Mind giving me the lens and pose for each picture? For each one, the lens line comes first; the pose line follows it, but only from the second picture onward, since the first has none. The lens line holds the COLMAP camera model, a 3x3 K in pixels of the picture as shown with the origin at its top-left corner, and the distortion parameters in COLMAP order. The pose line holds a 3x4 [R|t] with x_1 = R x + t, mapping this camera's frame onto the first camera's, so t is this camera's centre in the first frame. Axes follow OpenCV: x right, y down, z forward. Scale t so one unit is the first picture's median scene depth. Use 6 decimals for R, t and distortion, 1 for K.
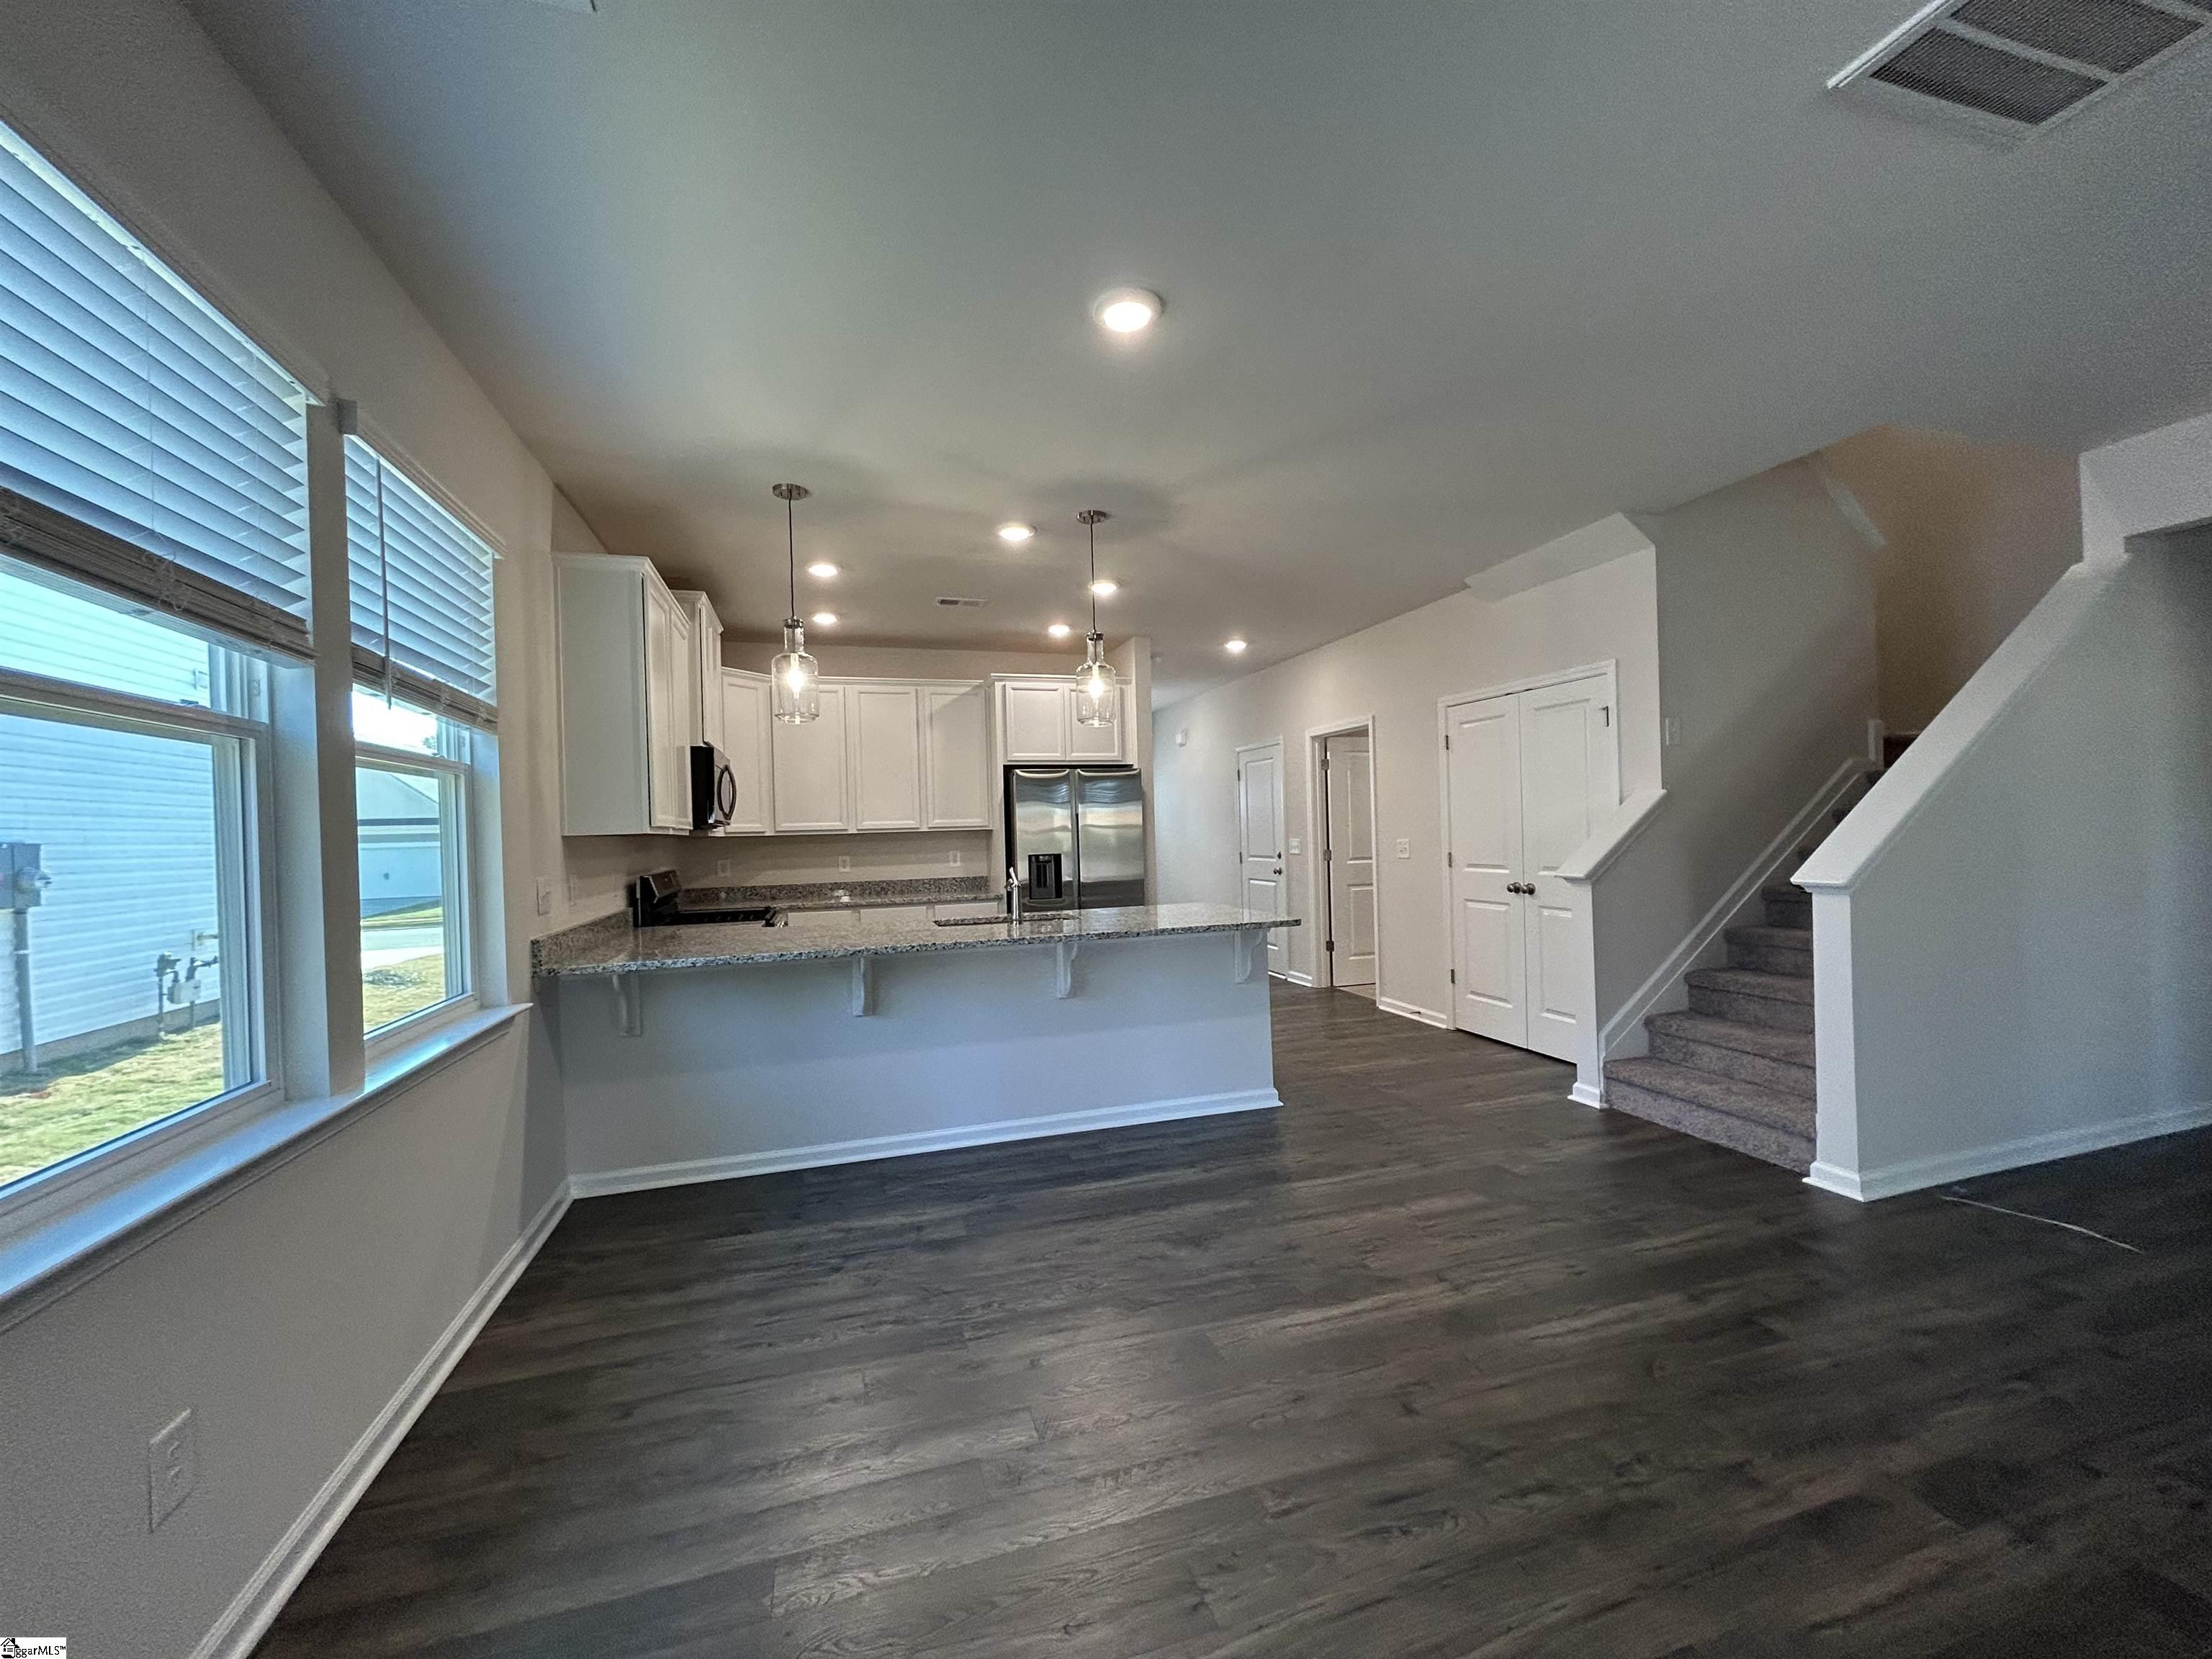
lens RADIAL K [[884.2, 0, 1106.0], [0, 884.2, 829.6], [0, 0, 1]] dist [-0.001188, 0.000344]
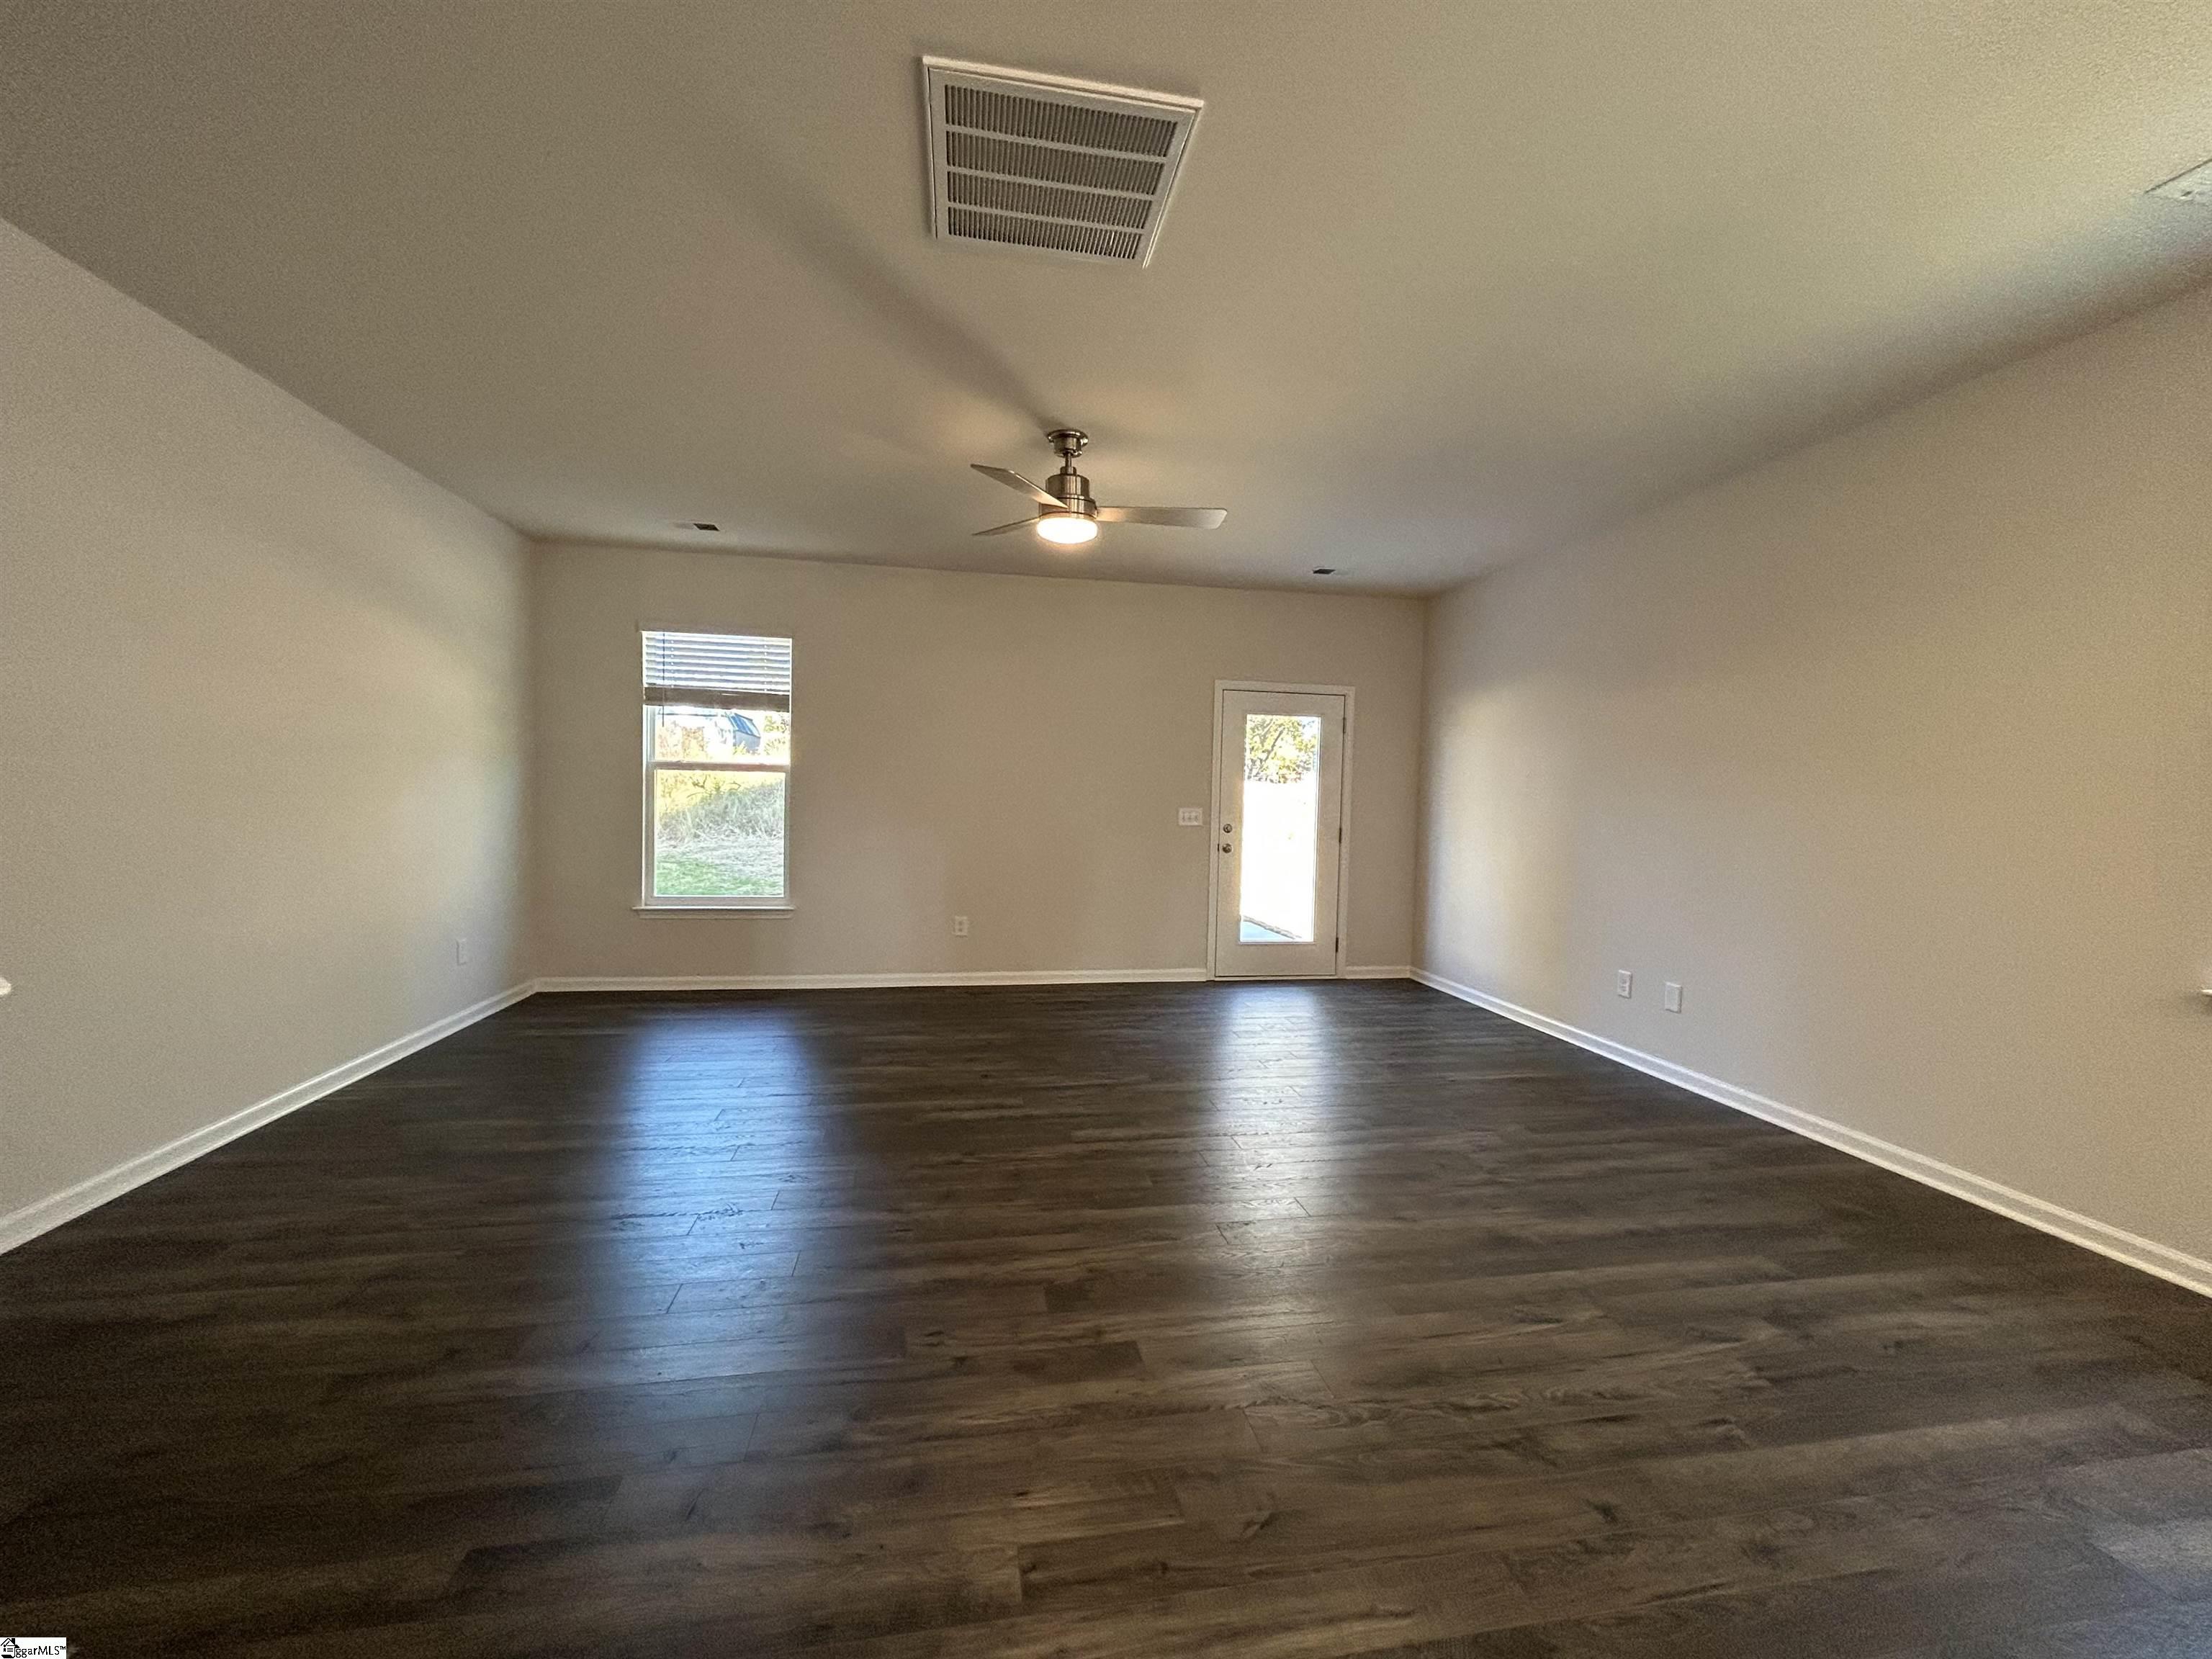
lens RADIAL K [[884.2, 0, 1108.0], [0, 884.2, 837.0], [0, 0, 1]] dist [-0.001188, 0.000344]
pose [[-0.992547, 0.002613, 0.121833, 0.307426], [0.007308, 0.999247, 0.038104, 0.003396], [-0.121642, 0.038710, -0.991819, 0.809957]]
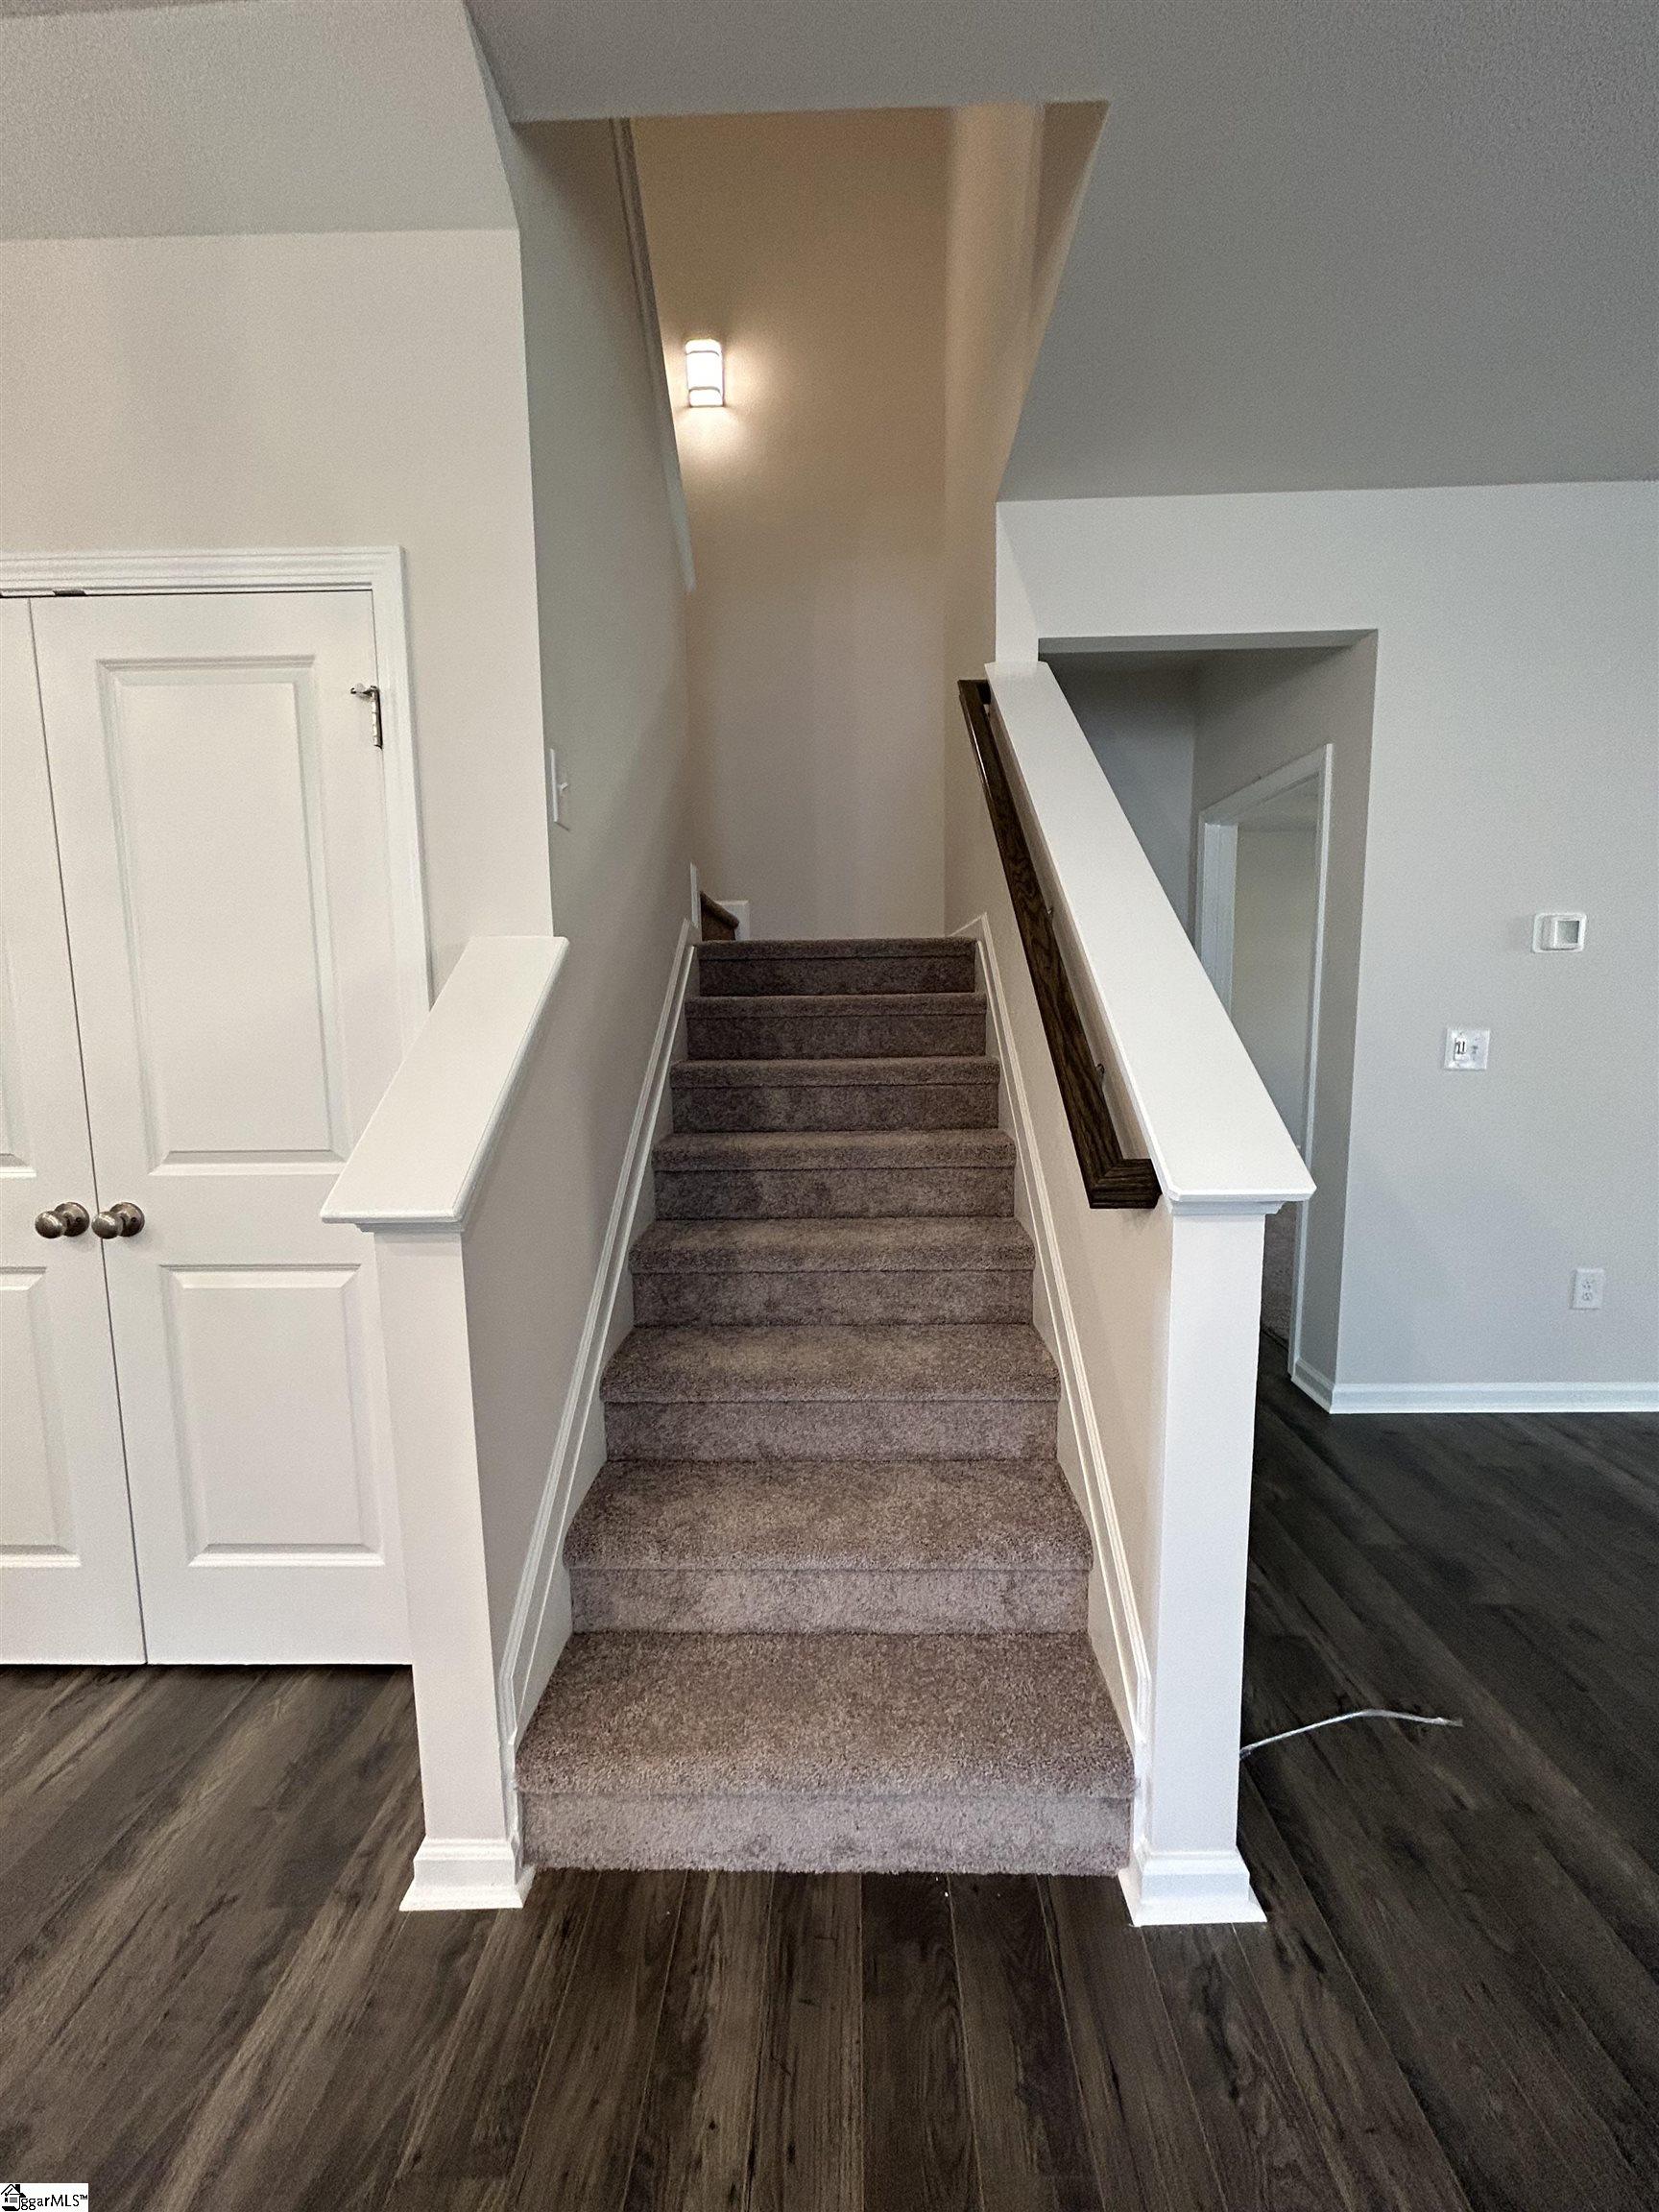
lens RADIAL K [[884.2, 0, 838.8], [0, 884.2, 1102.7], [0, 0, 1]] dist [-0.001188, 0.000344]
pose [[0.312783, -0.086147, 0.945910, 0.279305], [0.001012, 0.995908, 0.090366, -0.007815], [-0.949824, -0.027308, 0.311590, 0.710193]]
